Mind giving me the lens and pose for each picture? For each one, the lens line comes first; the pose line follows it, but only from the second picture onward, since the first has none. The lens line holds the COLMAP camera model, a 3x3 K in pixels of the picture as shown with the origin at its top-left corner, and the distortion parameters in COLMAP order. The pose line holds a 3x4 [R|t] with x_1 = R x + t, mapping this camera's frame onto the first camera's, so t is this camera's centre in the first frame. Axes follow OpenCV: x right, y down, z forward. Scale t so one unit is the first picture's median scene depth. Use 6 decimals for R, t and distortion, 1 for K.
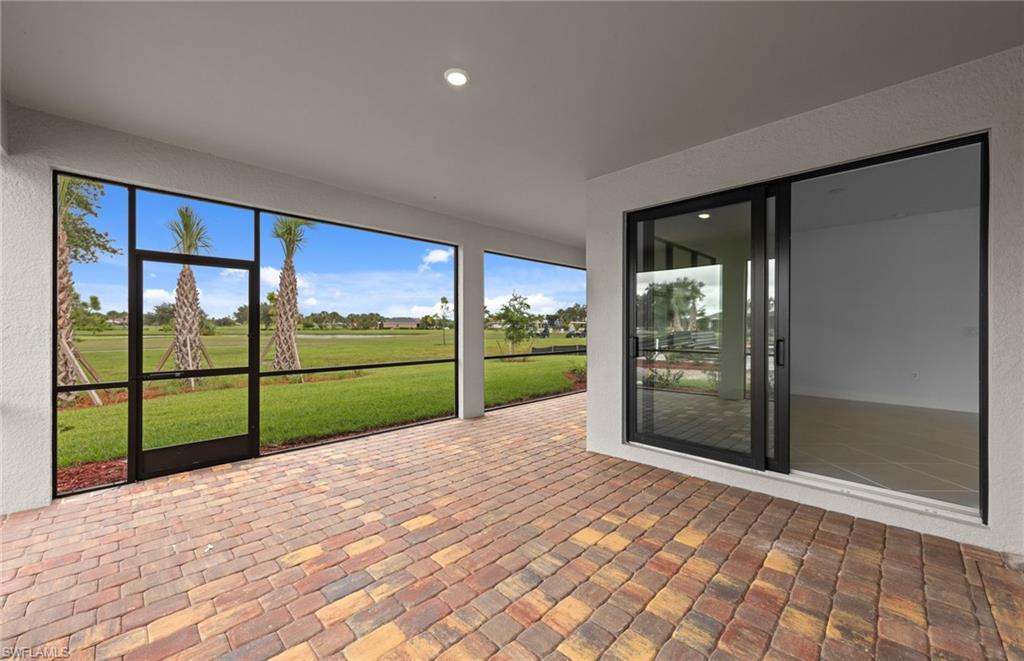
lens RADIAL K [[397.5, 0, 511.5], [0, 397.5, 326.0], [0, 0, 1]] dist [-0.000187, 0.000055]
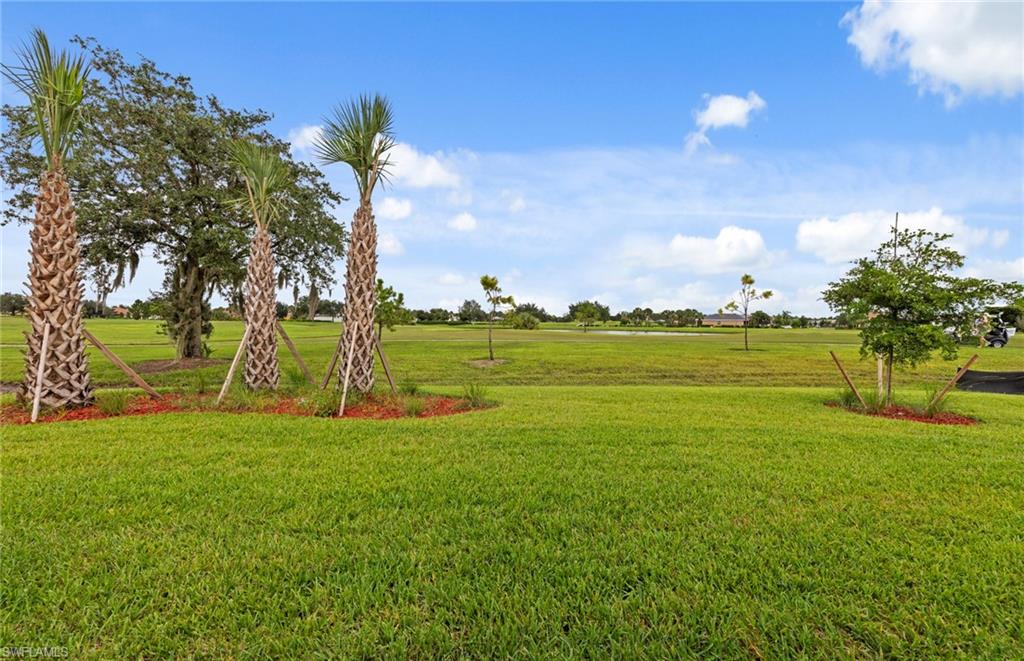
lens RADIAL K [[397.5, 0, 511.5], [0, 397.5, 326.0], [0, 0, 1]] dist [-0.000187, 0.000055]
pose [[0.714434, 0.013467, -0.699573, 0.014451], [-0.009039, 0.999909, 0.010017, 0.013897], [0.699644, -0.000833, 0.714491, 0.711557]]
